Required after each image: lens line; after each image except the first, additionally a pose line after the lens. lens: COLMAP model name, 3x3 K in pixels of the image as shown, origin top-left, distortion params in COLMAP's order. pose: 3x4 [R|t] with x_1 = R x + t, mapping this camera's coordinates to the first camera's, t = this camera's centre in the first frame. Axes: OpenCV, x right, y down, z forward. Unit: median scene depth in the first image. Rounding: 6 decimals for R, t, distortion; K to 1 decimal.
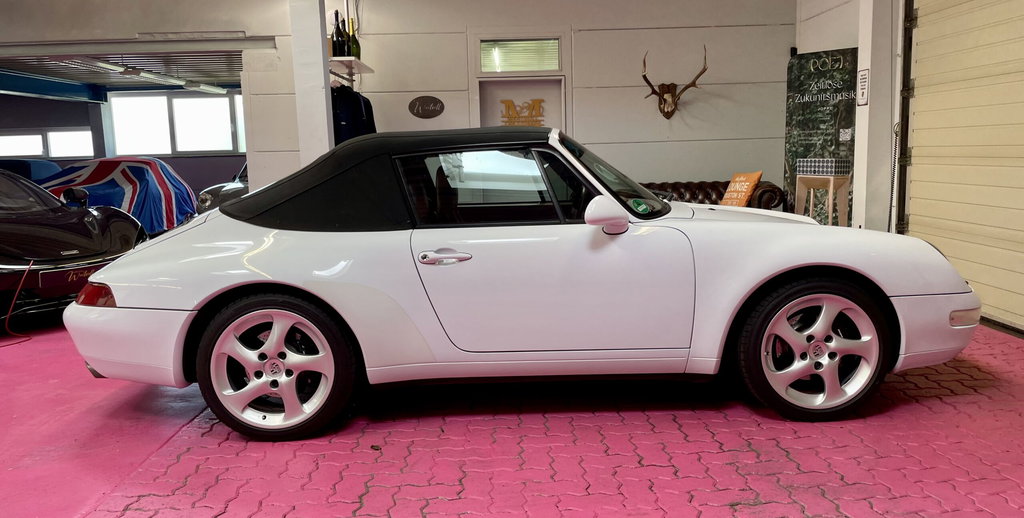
lens RADIAL K [[785.0, 0, 512.0], [0, 785.0, 259.0], [0, 0, 1]] dist [0.032534, -0.002978]
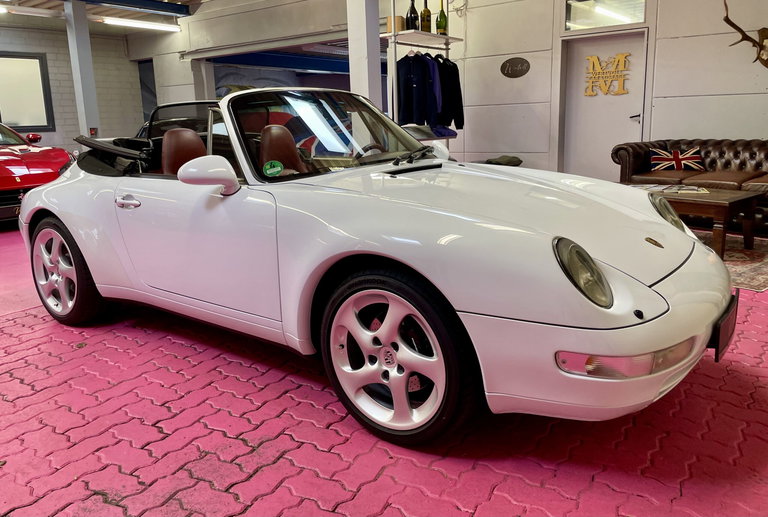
lens RADIAL K [[584.8, 0, 384.5], [0, 584.8, 246.2], [0, 0, 1]] dist [0.000173, -0.051637]
pose [[0.771176, 0.131375, -0.622918, 0.367967], [-0.070928, 0.990114, 0.121009, -0.034190], [0.632658, -0.049137, 0.772871, 0.269925]]
